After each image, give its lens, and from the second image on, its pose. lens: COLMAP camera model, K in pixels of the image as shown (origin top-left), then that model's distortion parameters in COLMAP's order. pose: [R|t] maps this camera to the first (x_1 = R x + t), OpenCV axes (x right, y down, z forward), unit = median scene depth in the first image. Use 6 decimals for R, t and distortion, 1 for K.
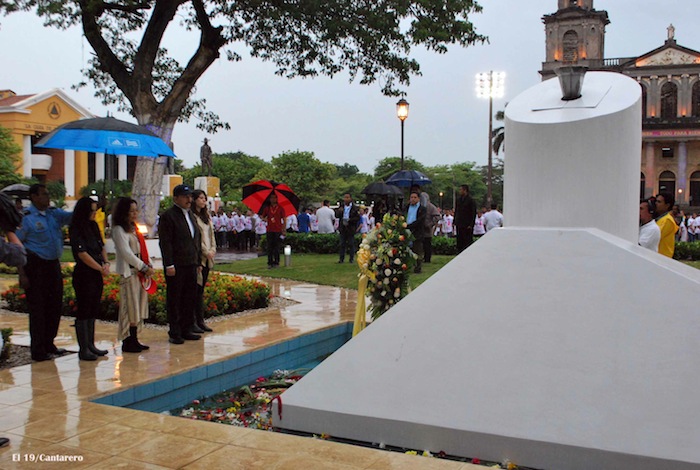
lens RADIAL K [[779.9, 0, 350.0], [0, 779.9, 235.0], [0, 0, 1]] dist [0.014251, 0.018516]
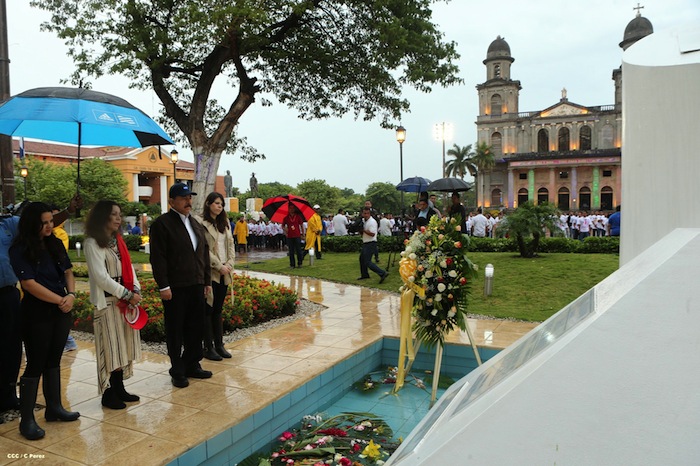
lens RADIAL K [[509.9, 0, 350.0], [0, 509.9, 233.0], [0, 0, 1]] dist [-0.001634, -0.000934]
pose [[0.999741, -0.022749, 0.001104, -0.013160], [0.022752, 0.999737, -0.002982, -0.002696], [-0.001036, 0.003006, 0.999995, 0.135534]]
